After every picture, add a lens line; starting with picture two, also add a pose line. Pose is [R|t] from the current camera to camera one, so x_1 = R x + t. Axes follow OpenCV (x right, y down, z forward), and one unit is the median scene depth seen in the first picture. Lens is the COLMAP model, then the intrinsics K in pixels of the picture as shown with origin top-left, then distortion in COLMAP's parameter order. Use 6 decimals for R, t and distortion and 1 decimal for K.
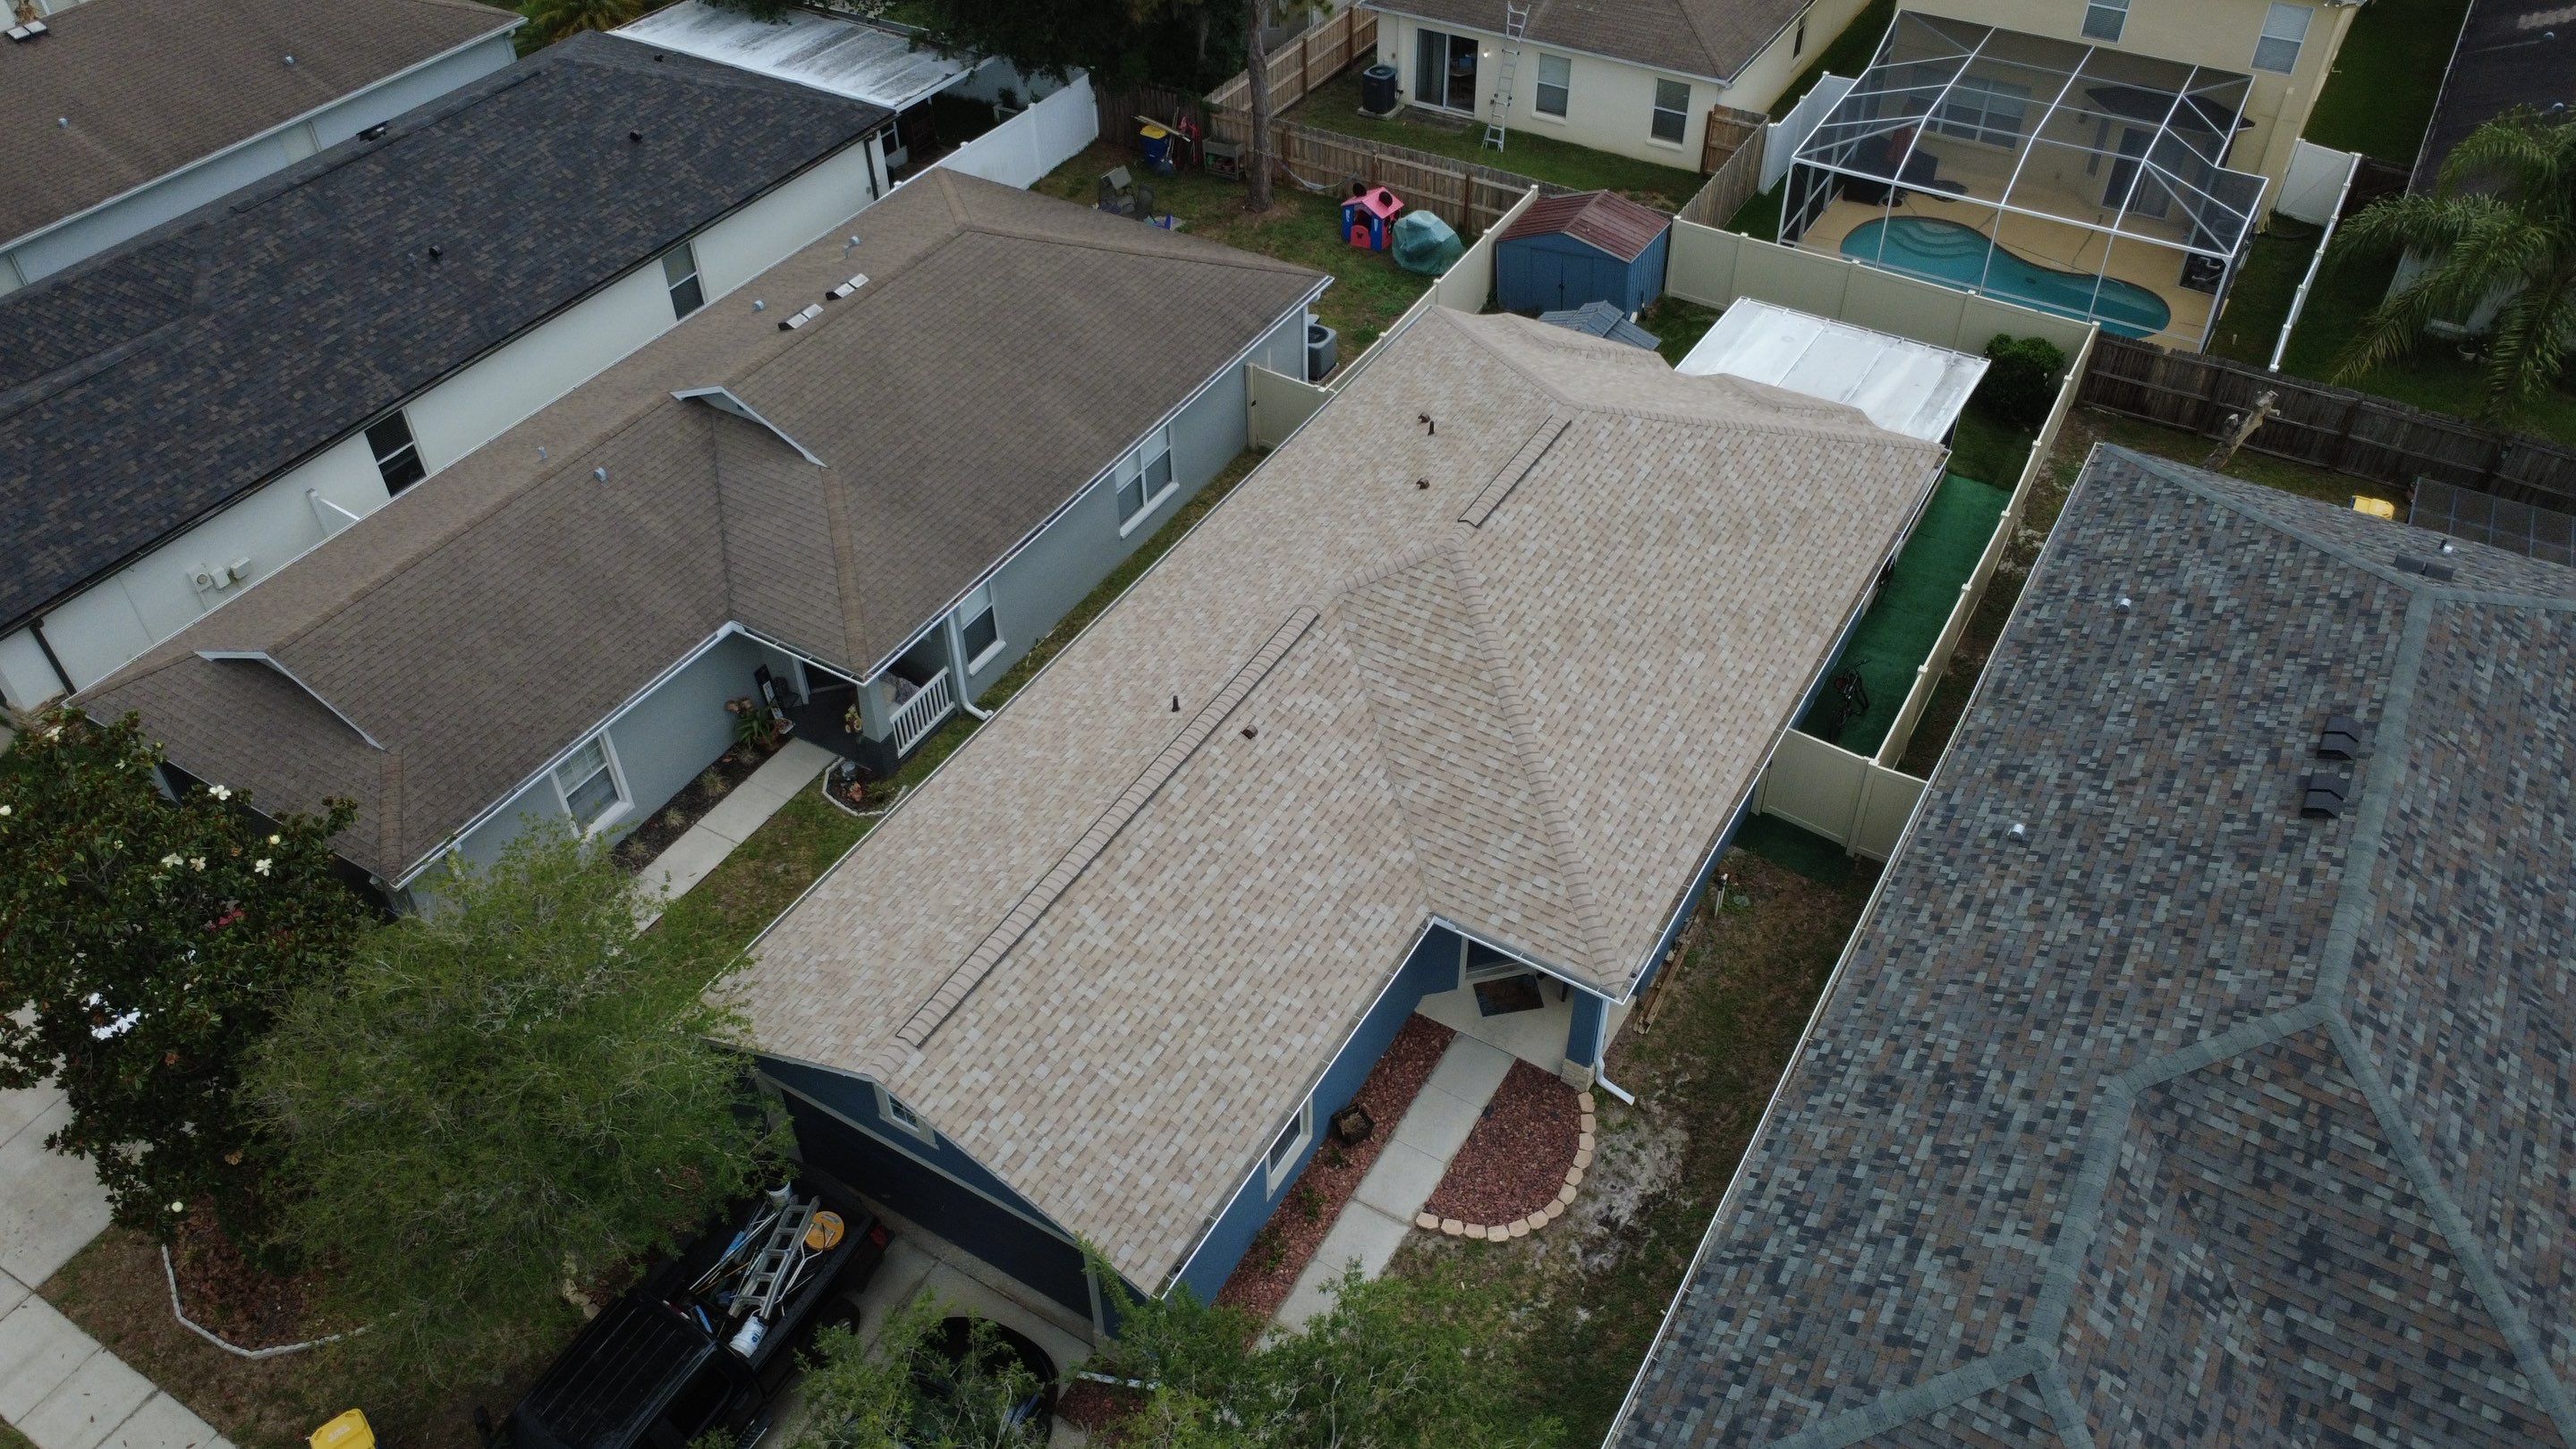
lens RADIAL K [[1877.7, 0, 1286.4], [0, 1877.7, 716.9], [0, 0, 1]] dist [0.002952, -0.002266]
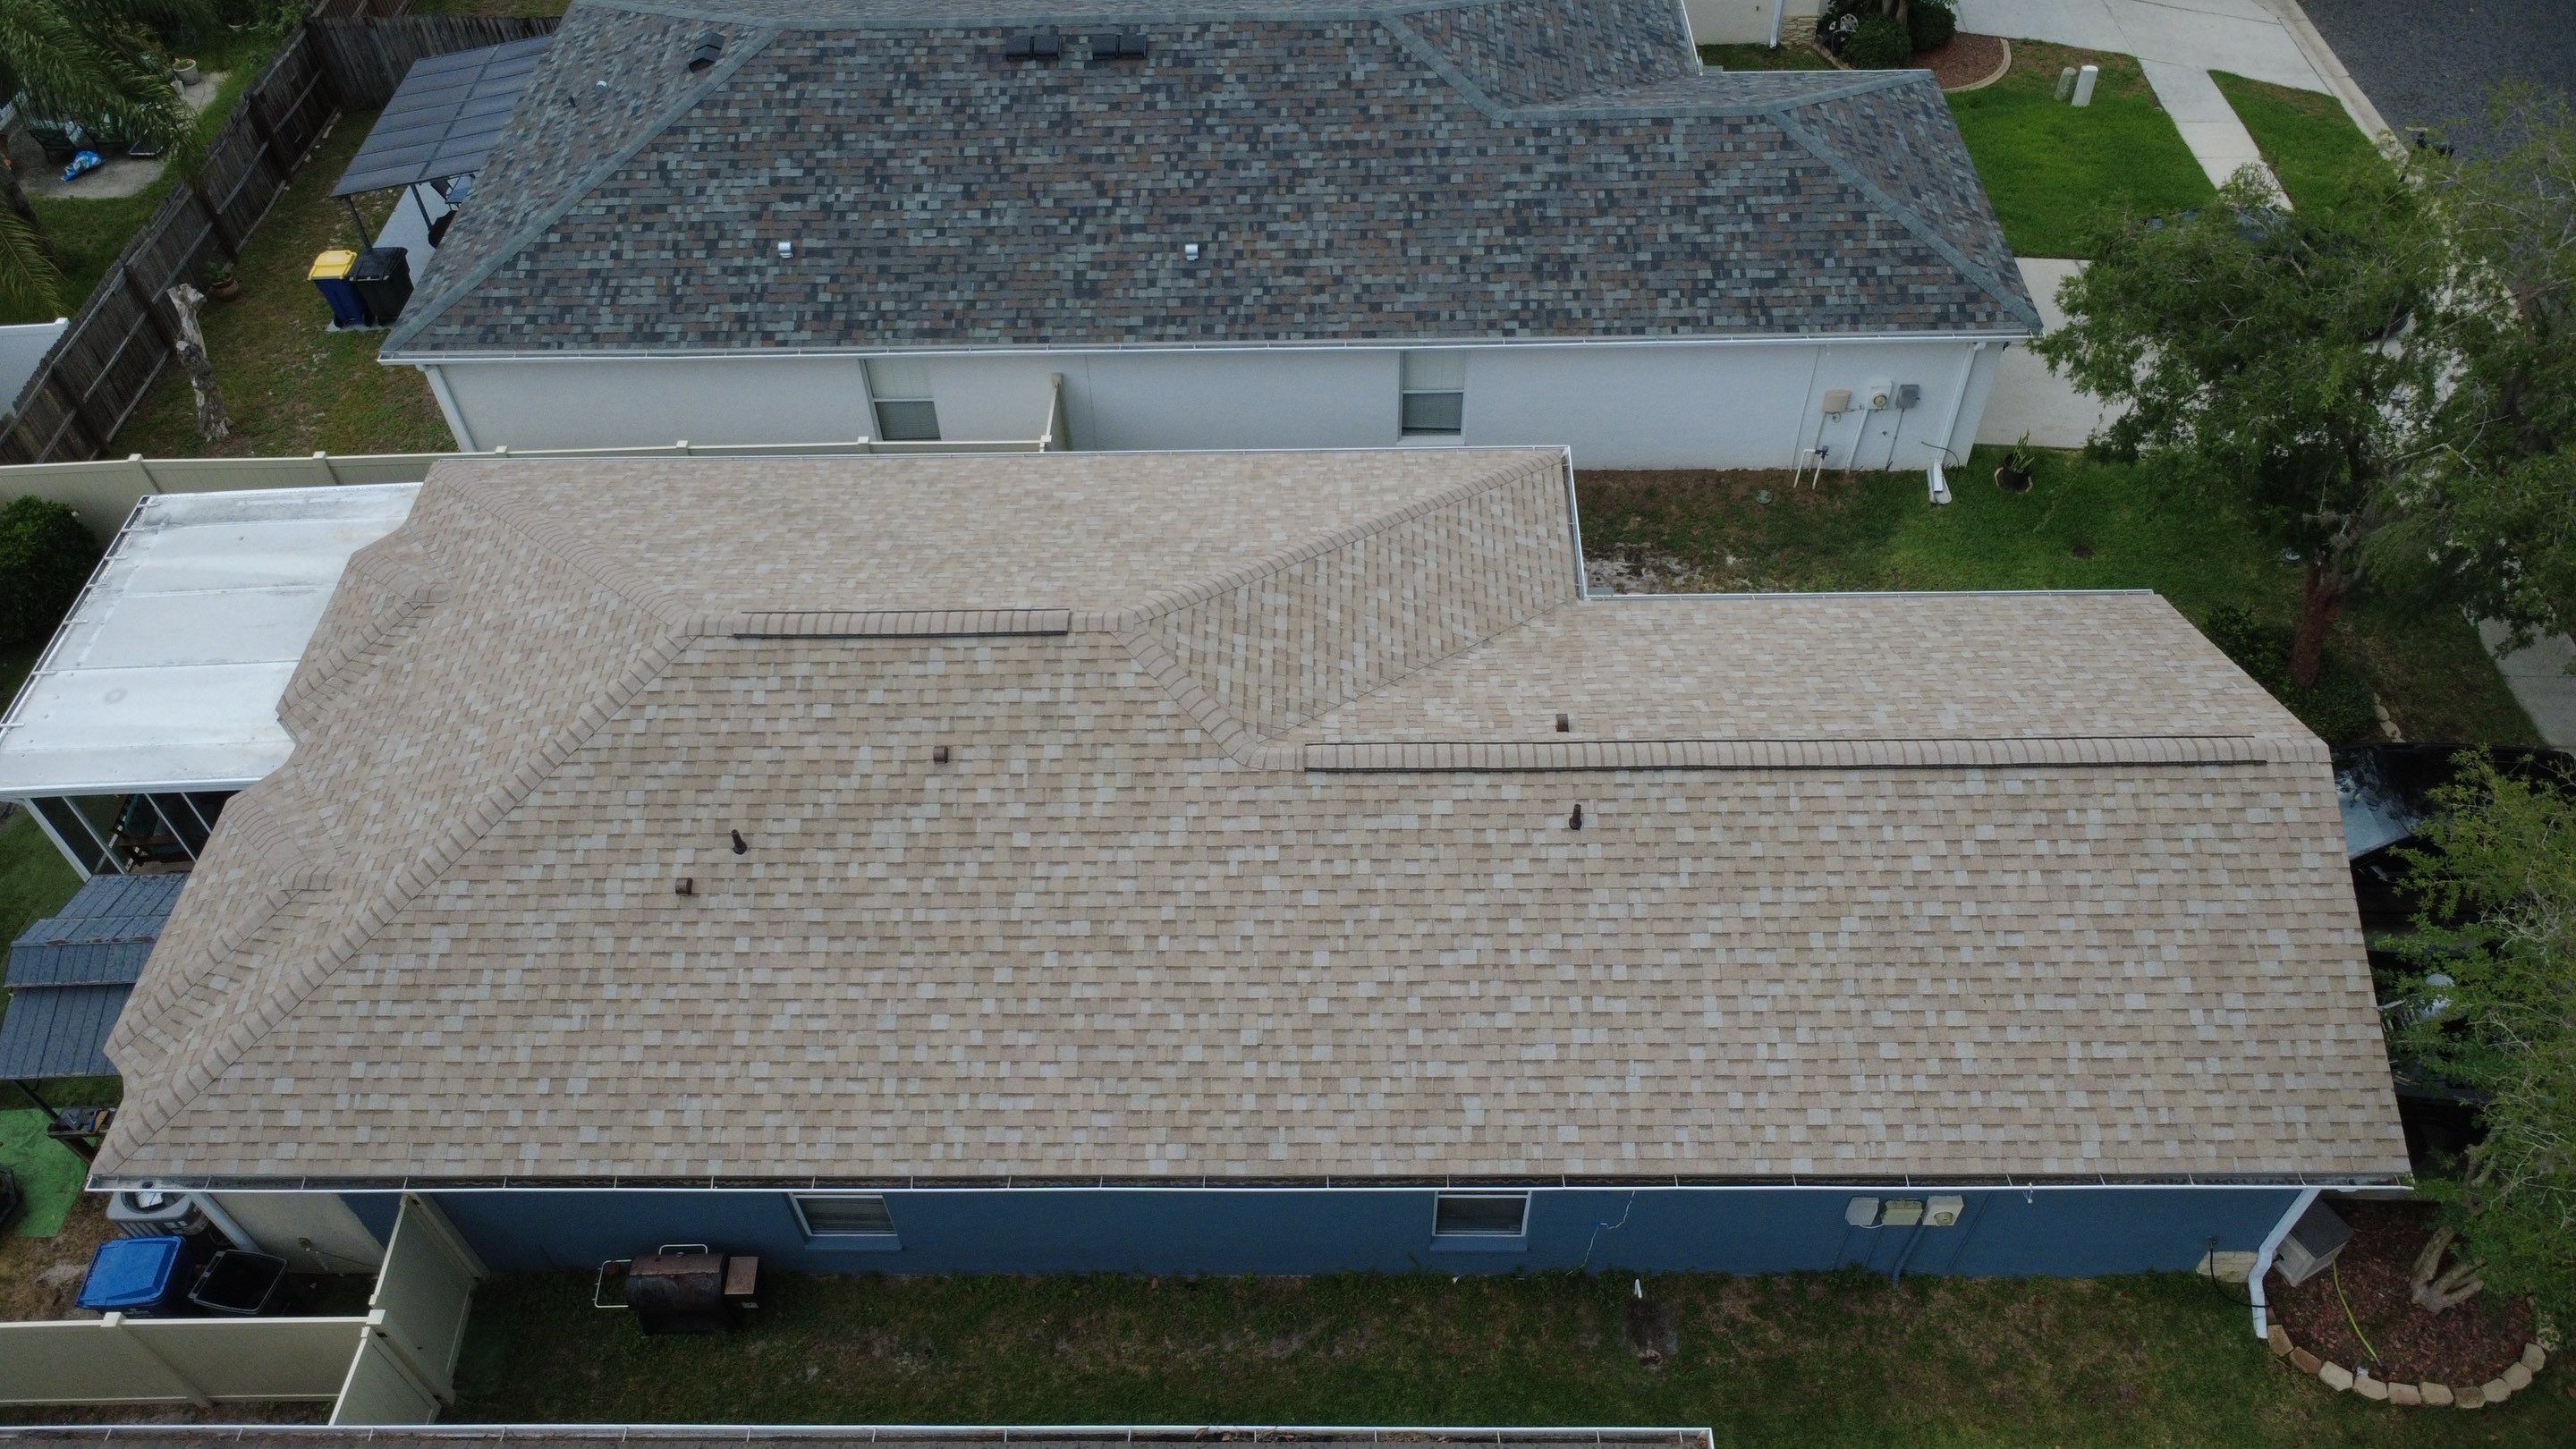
lens RADIAL K [[1877.7, 0, 1283.5], [0, 1877.7, 718.1], [0, 0, 1]] dist [0.002952, -0.002266]
pose [[-0.501560, -0.622589, 0.600683, -0.412207], [0.600315, 0.249499, 0.759850, -0.626771], [-0.622944, 0.741709, 0.248611, 0.909162]]
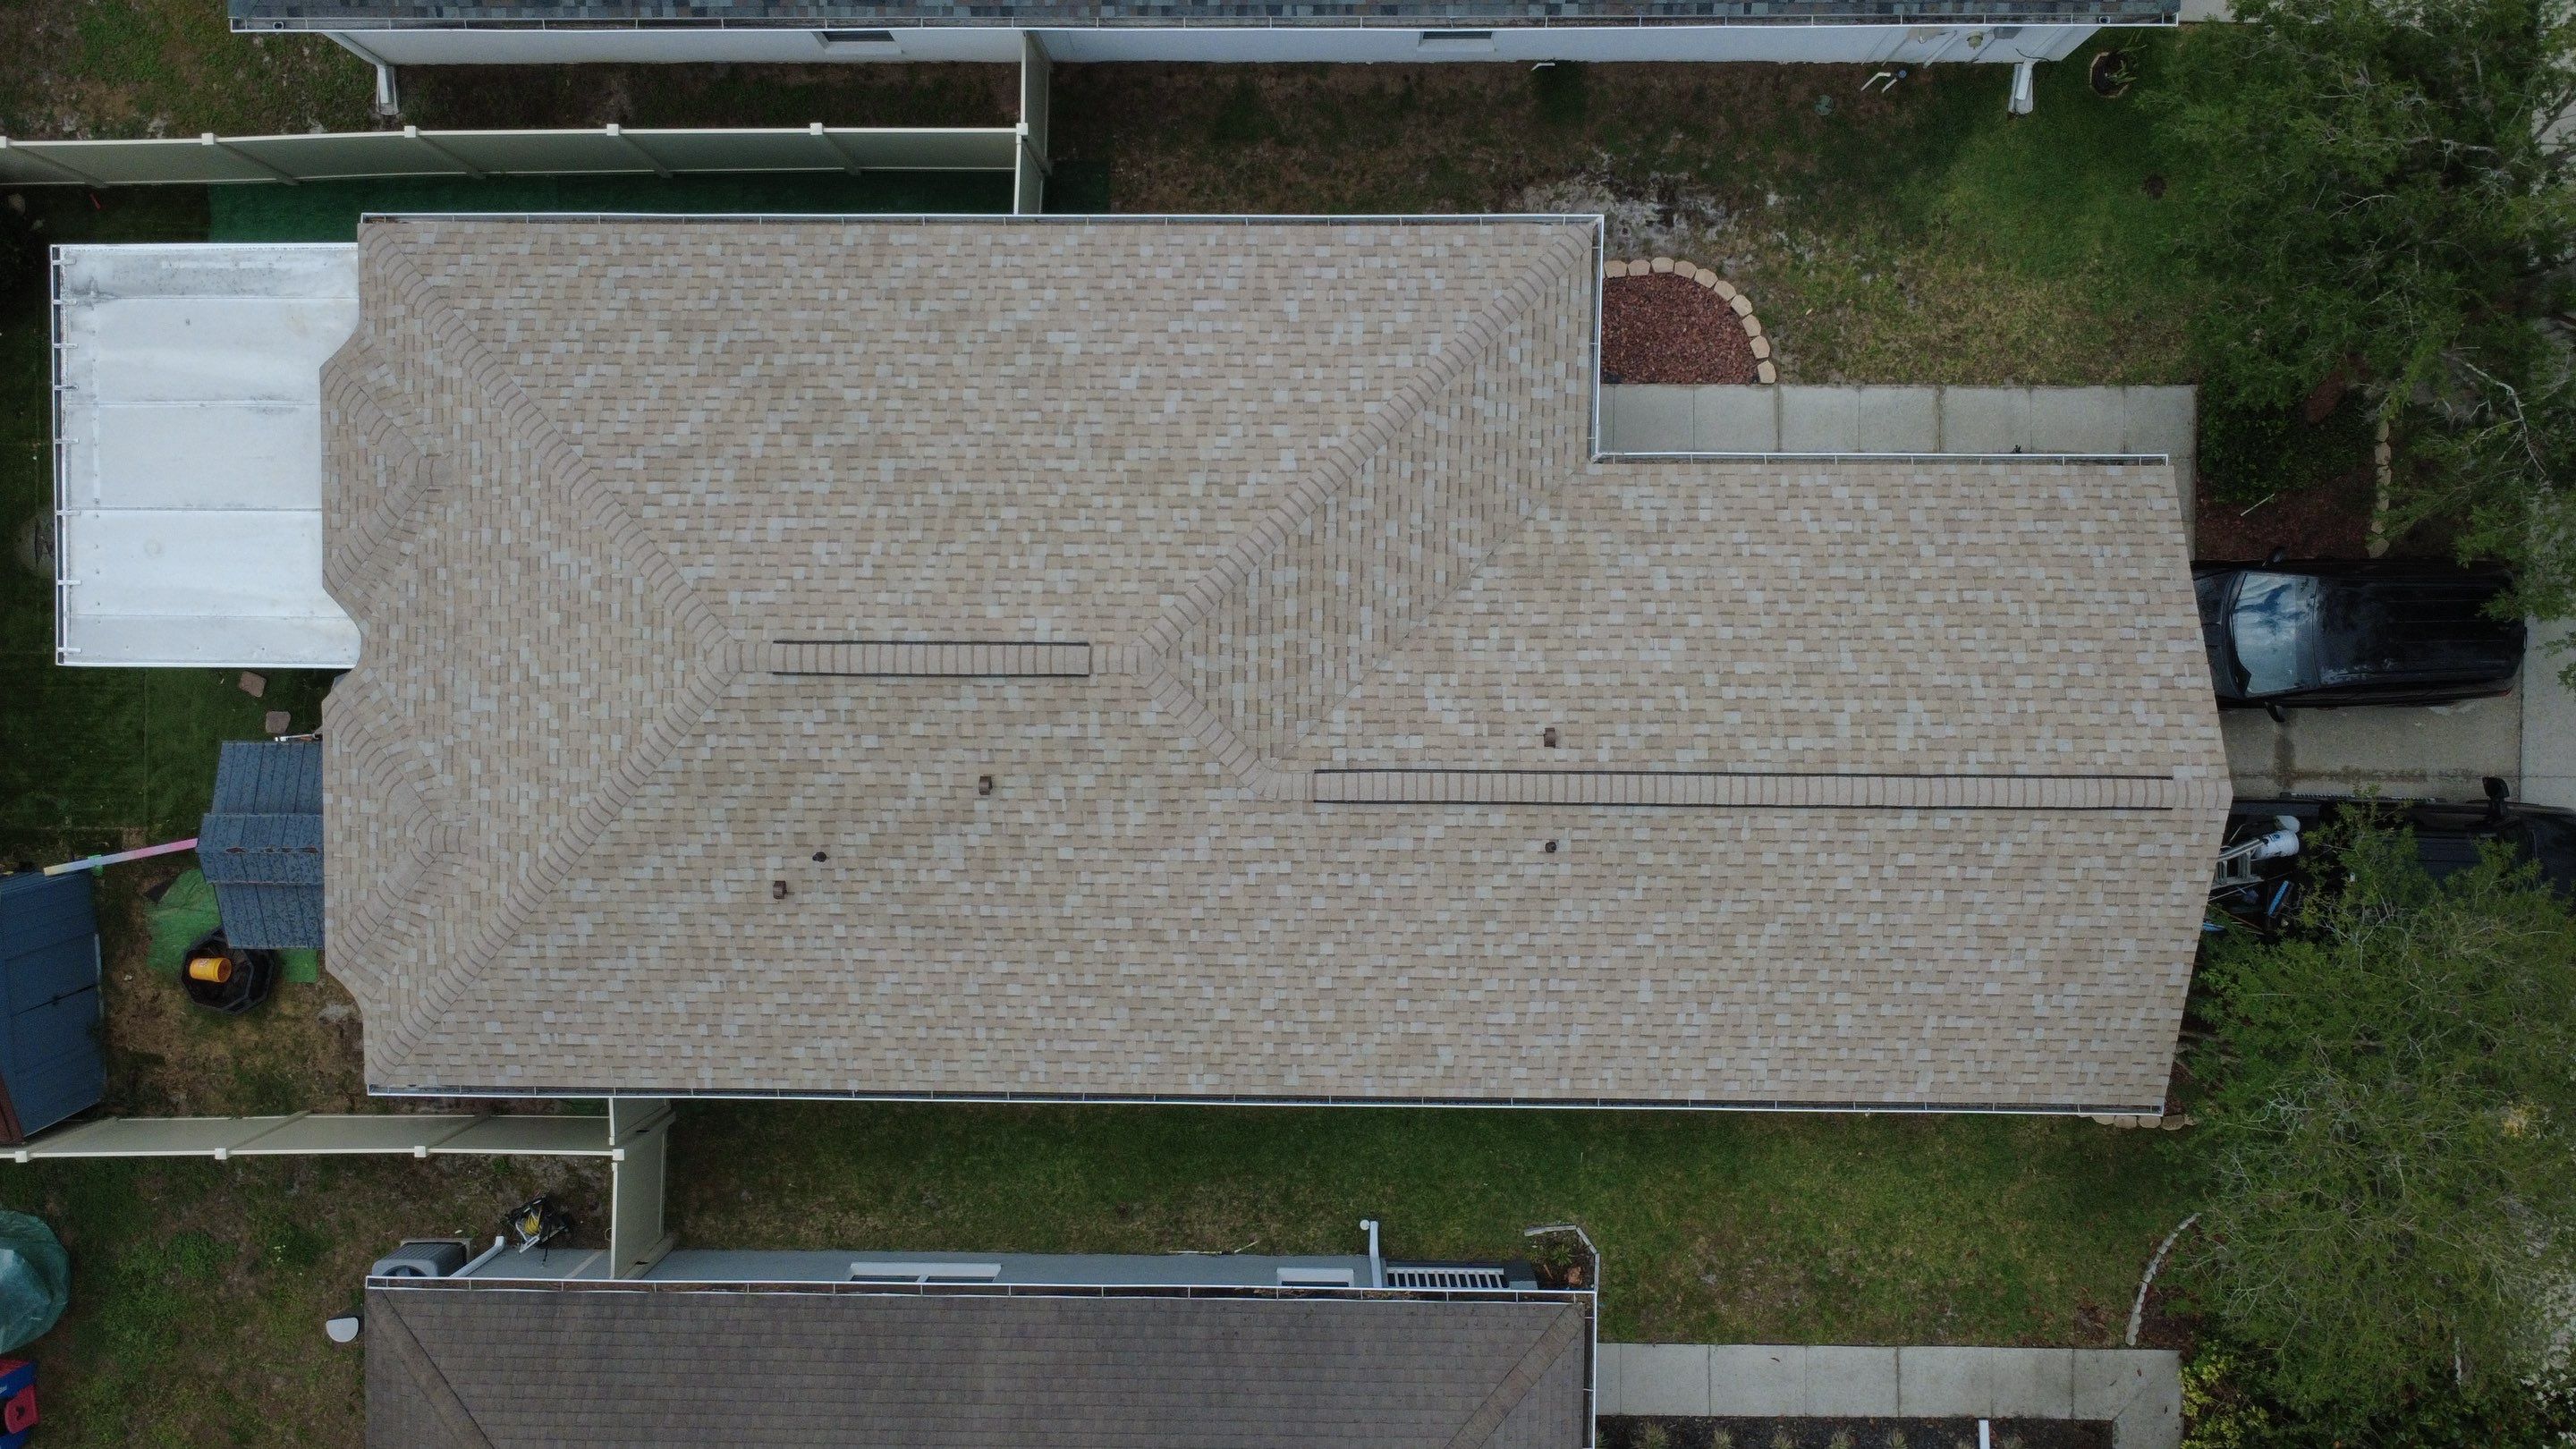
lens RADIAL K [[1877.7, 0, 1283.5], [0, 1877.7, 719.3], [0, 0, 1]] dist [0.002952, -0.002266]
pose [[-0.507367, -0.861717, 0.004745, 0.041531], [0.596162, -0.347025, 0.723992, -0.647536], [-0.622229, 0.370159, 0.689792, 0.534650]]
